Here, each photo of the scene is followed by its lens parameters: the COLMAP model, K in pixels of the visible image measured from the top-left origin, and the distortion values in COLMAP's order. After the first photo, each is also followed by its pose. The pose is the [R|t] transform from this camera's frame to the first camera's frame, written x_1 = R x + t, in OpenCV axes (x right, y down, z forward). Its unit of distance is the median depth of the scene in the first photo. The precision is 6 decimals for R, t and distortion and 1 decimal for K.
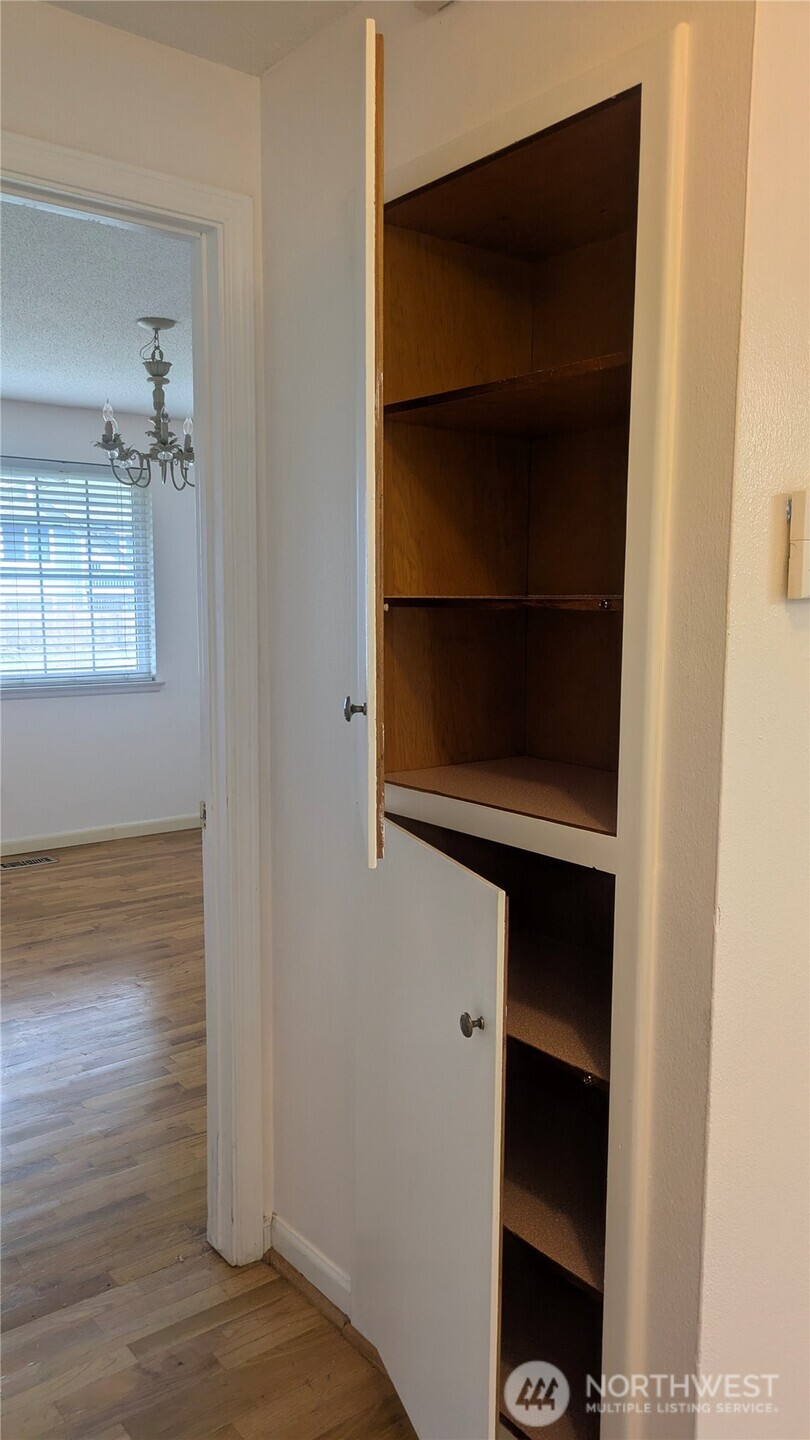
lens RADIAL K [[1062.9, 0, 400.5], [0, 1062.9, 722.6], [0, 0, 1]] dist [0.062385, -0.060262]
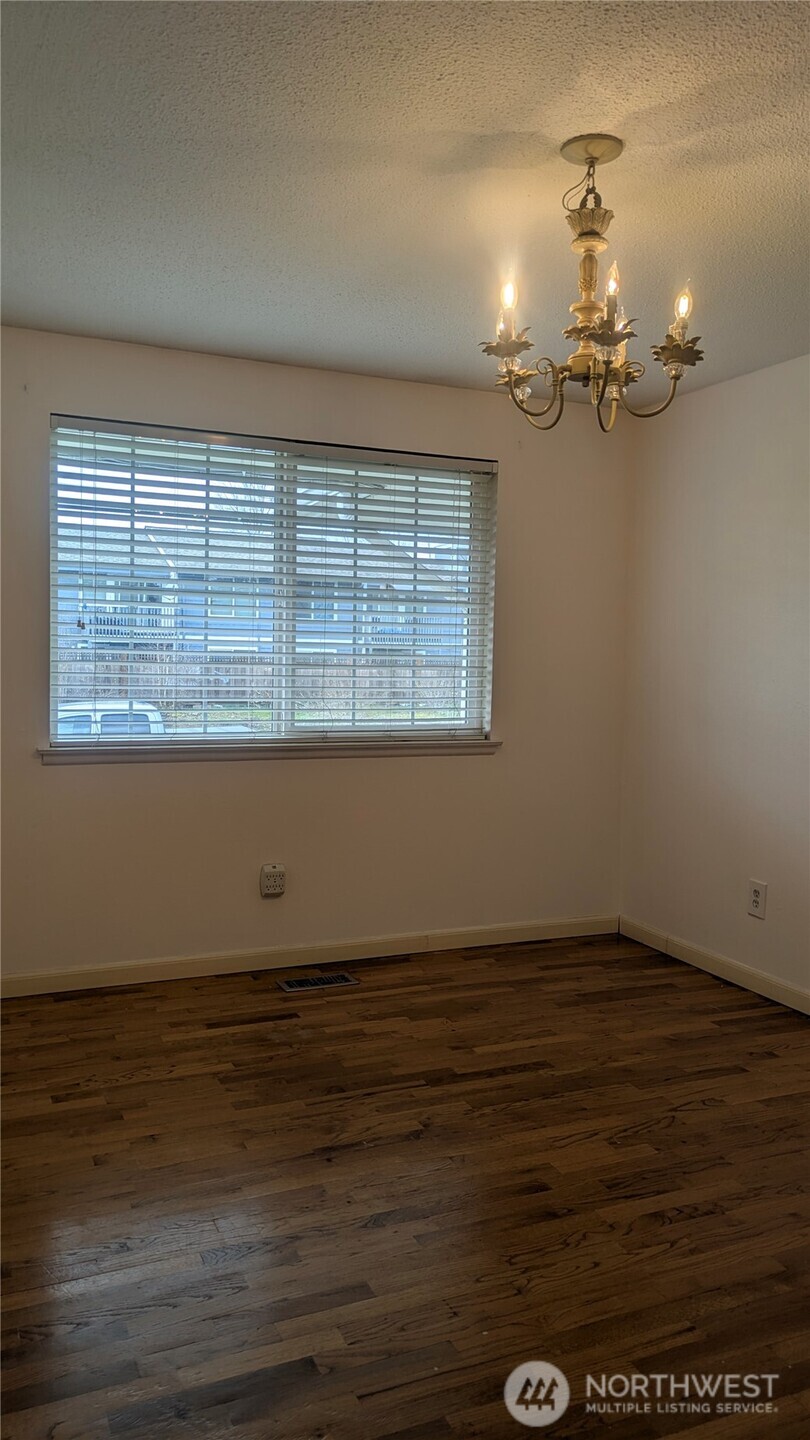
lens RADIAL K [[1062.9, 0, 412.3], [0, 1062.9, 714.5], [0, 0, 1]] dist [0.062385, -0.060262]
pose [[0.972054, 0.033380, -0.232372, -0.132212], [-0.047581, 0.997309, -0.055778, -0.015358], [0.229885, 0.065275, 0.971026, 0.313986]]
